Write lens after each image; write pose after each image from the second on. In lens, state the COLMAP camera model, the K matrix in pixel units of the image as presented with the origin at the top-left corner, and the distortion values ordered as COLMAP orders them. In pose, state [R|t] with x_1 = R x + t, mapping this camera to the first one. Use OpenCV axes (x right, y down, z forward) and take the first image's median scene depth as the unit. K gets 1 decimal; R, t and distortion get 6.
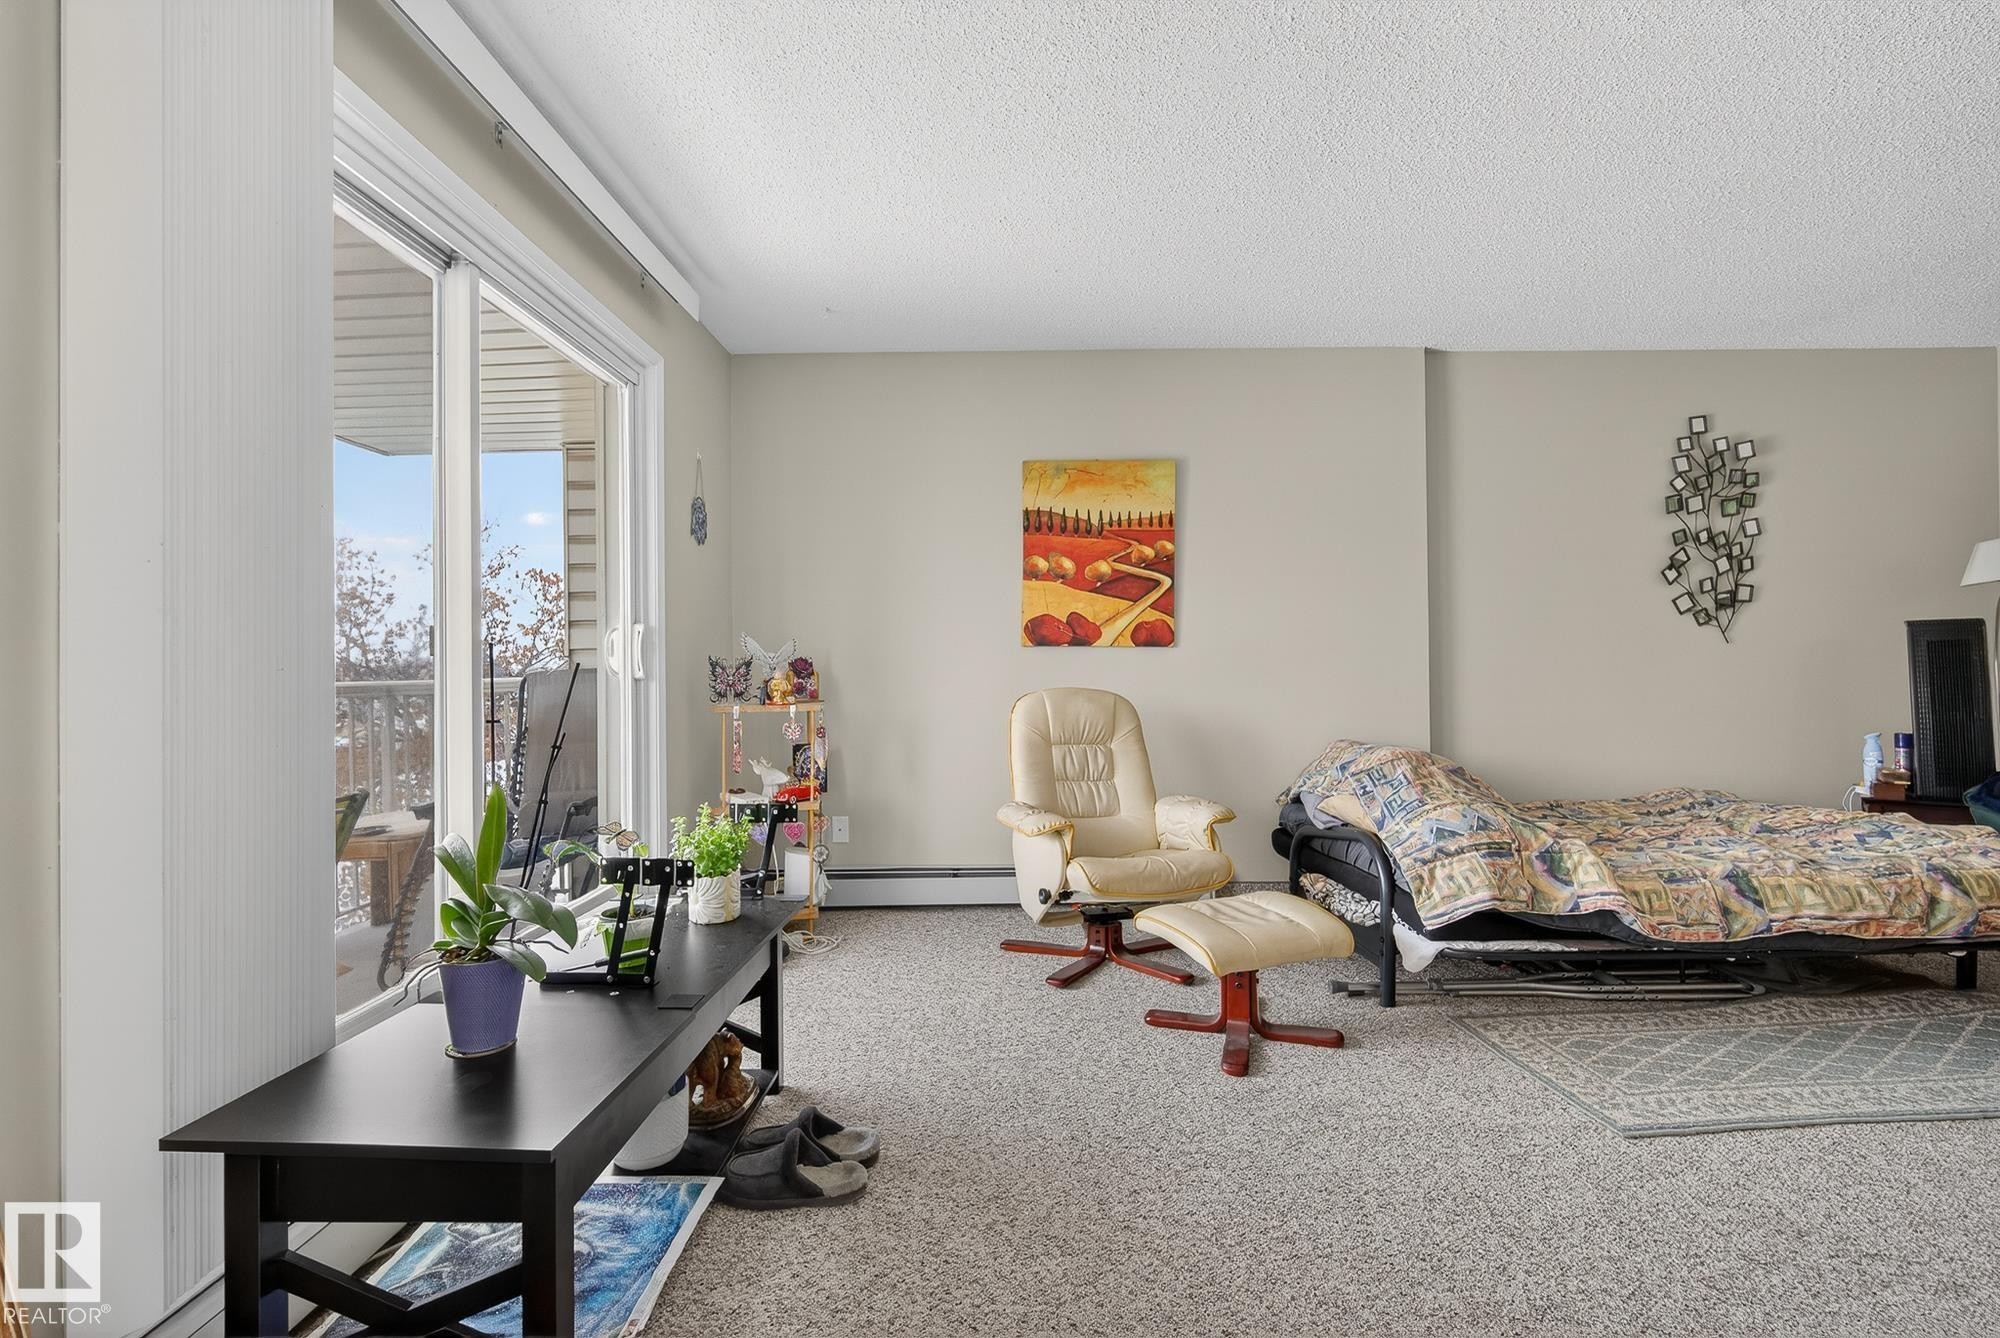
lens RADIAL K [[868.5, 0, 999.4], [0, 868.5, 665.7], [0, 0, 1]] dist [-0.014847, 0.003995]
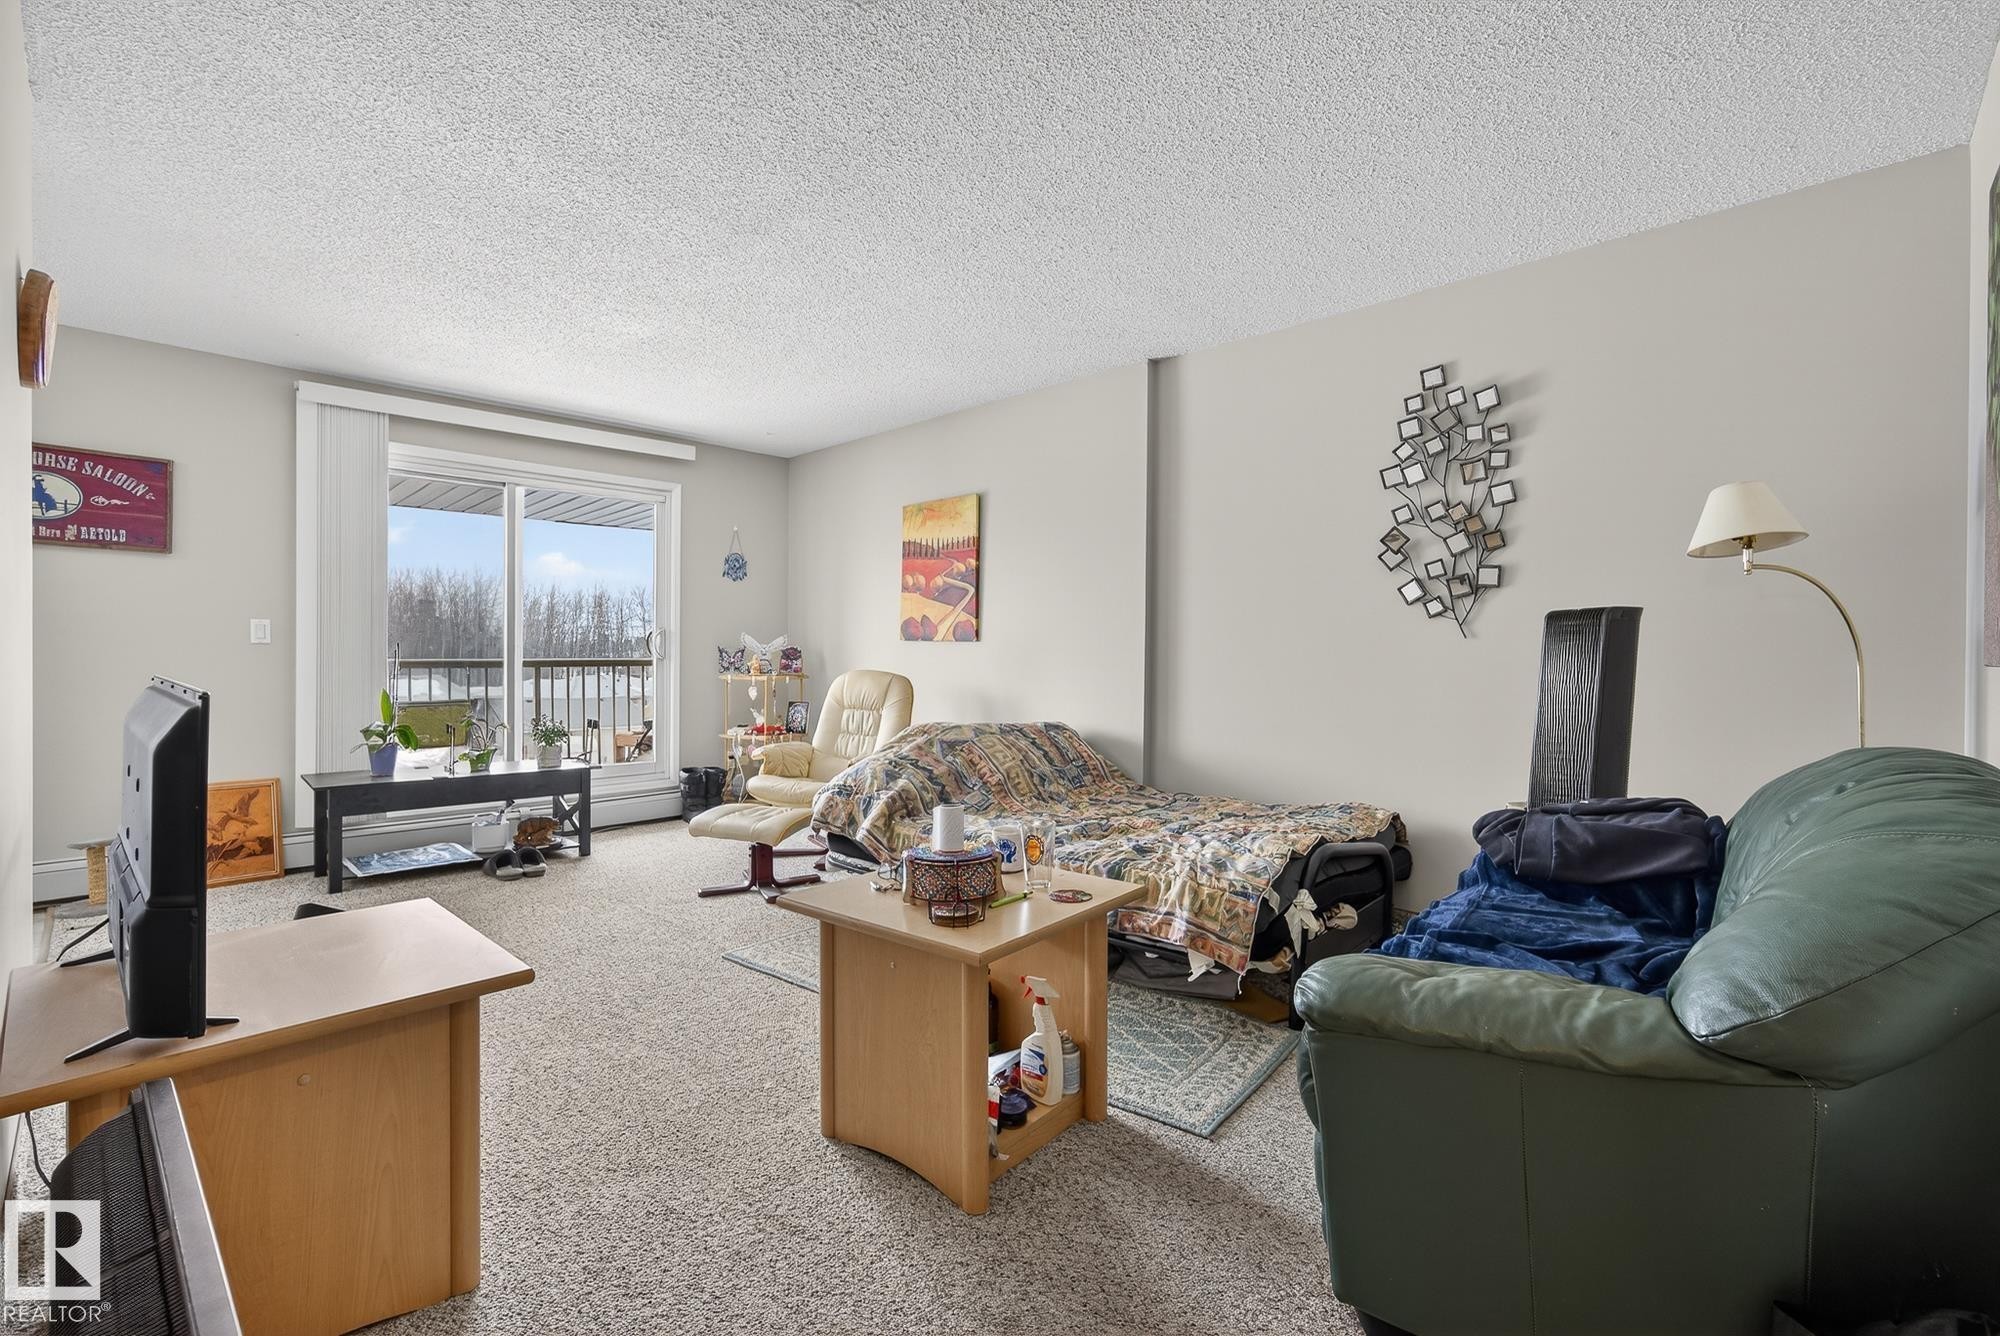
lens RADIAL K [[868.5, 0, 1007.6], [0, 868.5, 670.6], [0, 0, 1]] dist [-0.014847, 0.003995]
pose [[0.729517, 0.026521, -0.683449, 1.282051], [-0.012832, 0.999603, 0.025091, -0.013077], [0.683843, -0.009534, 0.729567, 0.120794]]
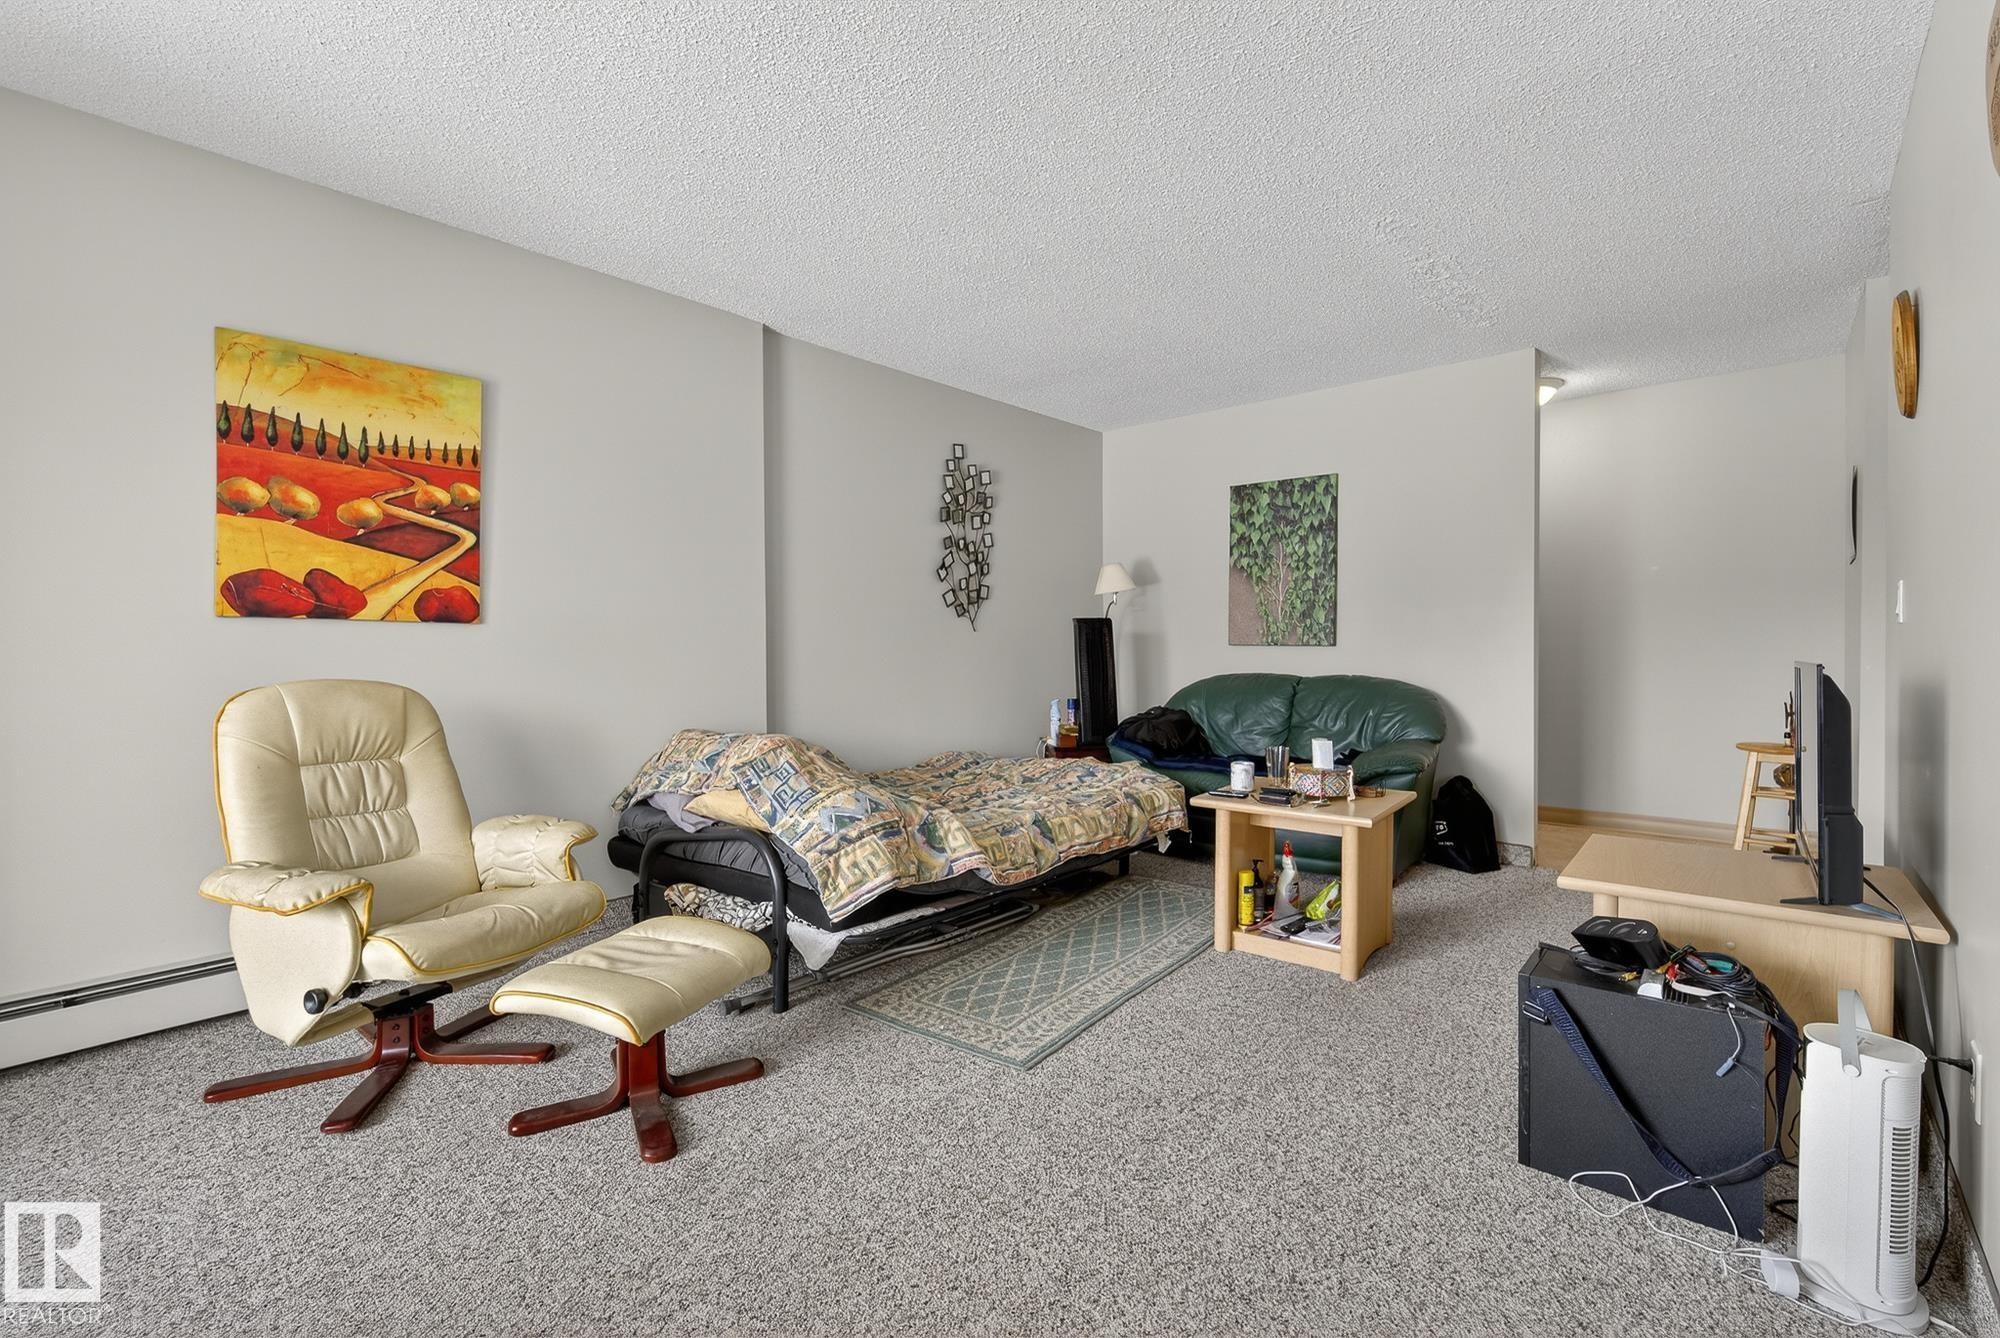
lens RADIAL K [[868.5, 0, 1004.1], [0, 868.5, 662.6], [0, 0, 1]] dist [-0.014847, 0.003995]
pose [[0.660478, -0.008263, 0.750800, -0.078107], [-0.003659, 0.999892, 0.014224, 0.000539], [-0.750837, -0.012142, 0.660376, 0.165676]]
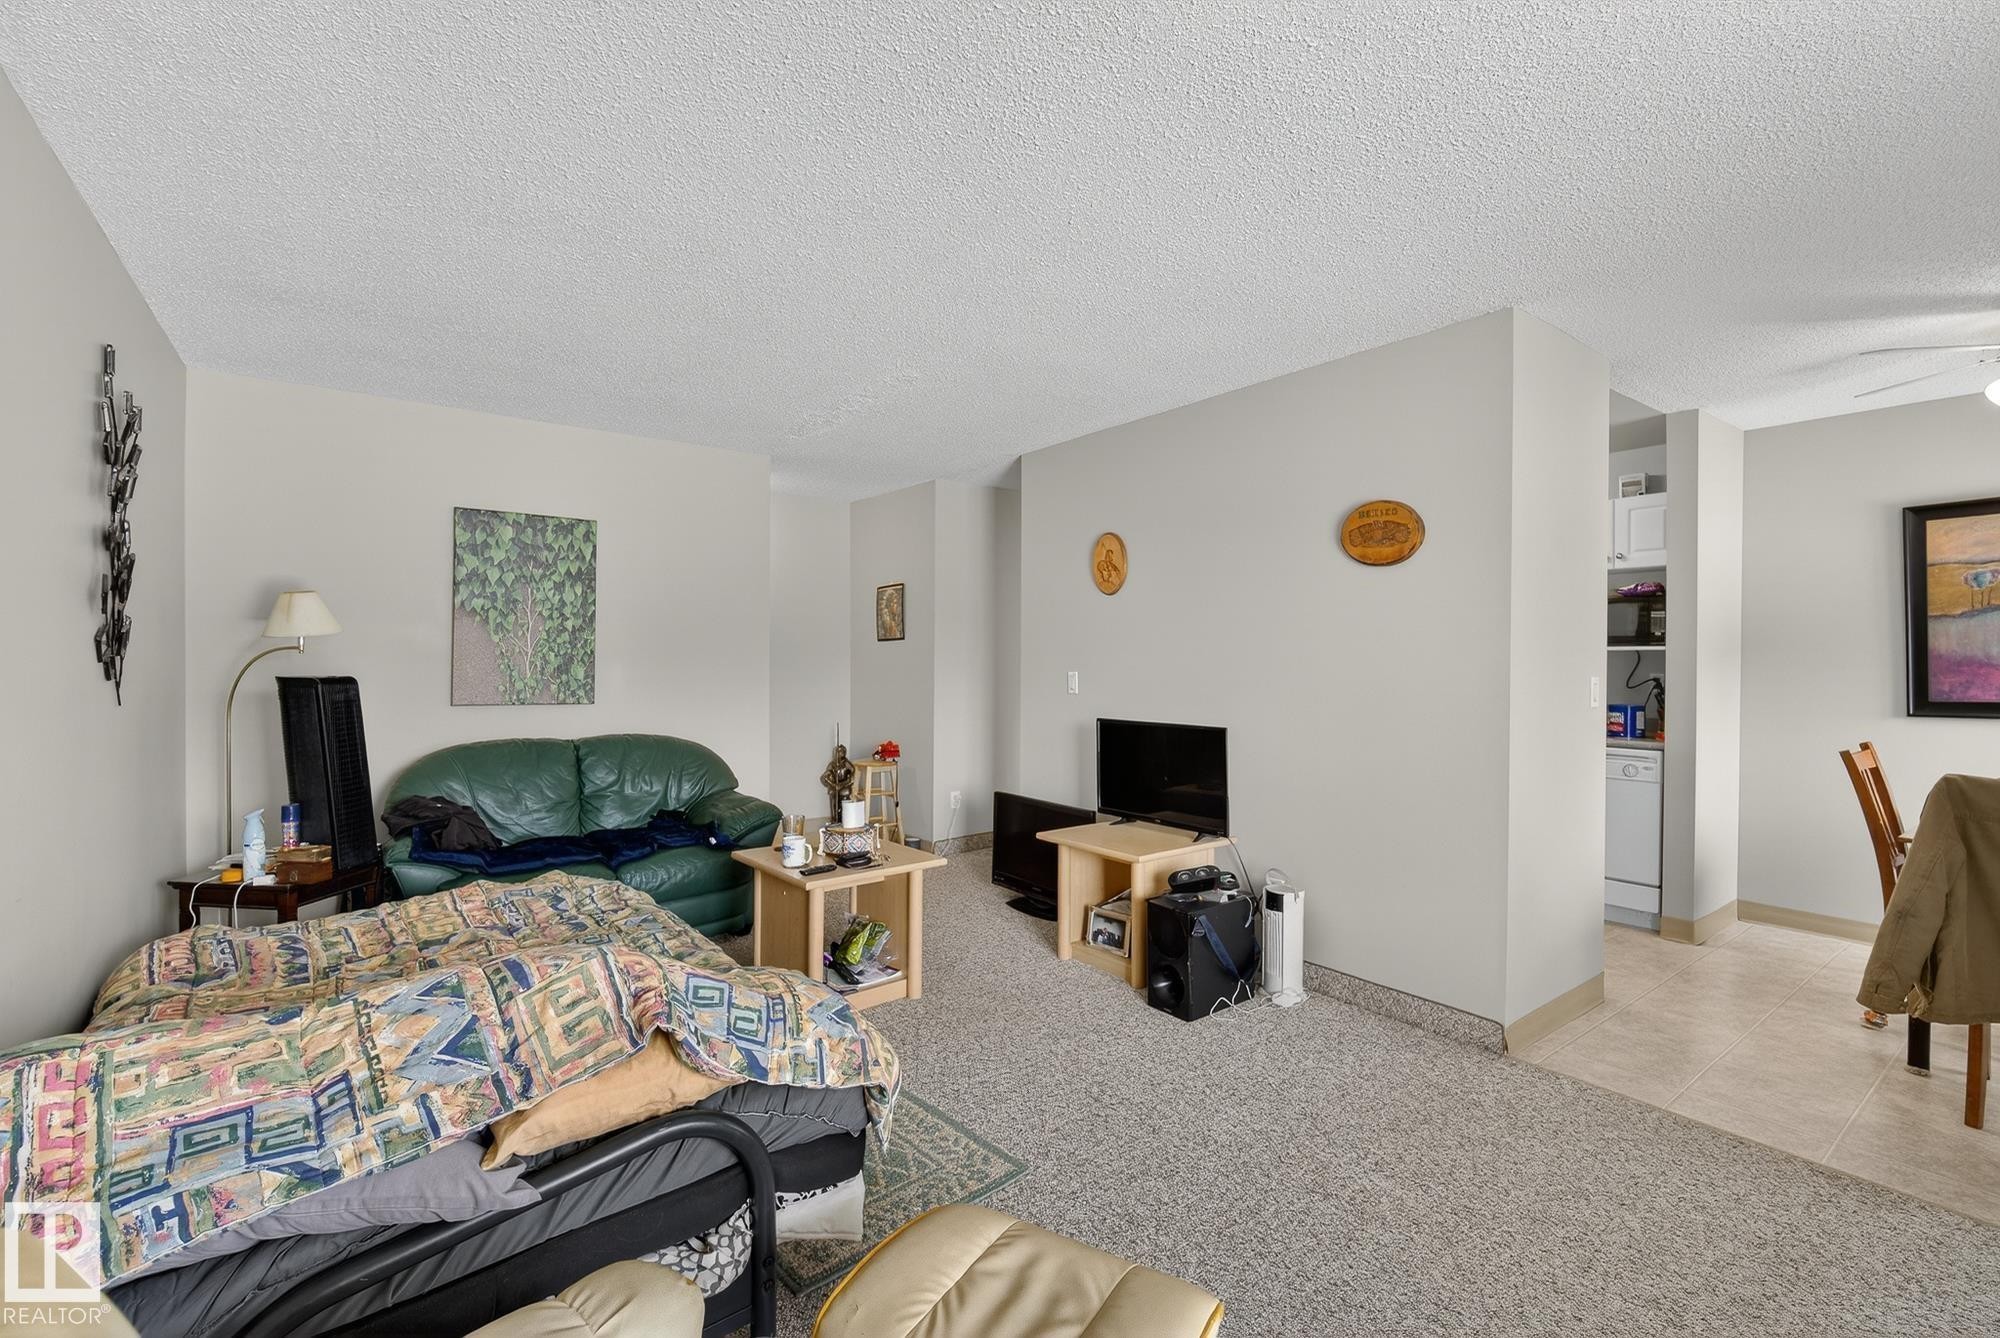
lens RADIAL K [[868.5, 0, 1006.9], [0, 868.5, 663.6], [0, 0, 1]] dist [-0.014847, 0.003995]
pose [[-0.607651, 0.001813, 0.794202, -0.094591], [-0.002814, 0.999986, -0.004436, -0.067470], [-0.794199, -0.004930, -0.607637, 1.012720]]
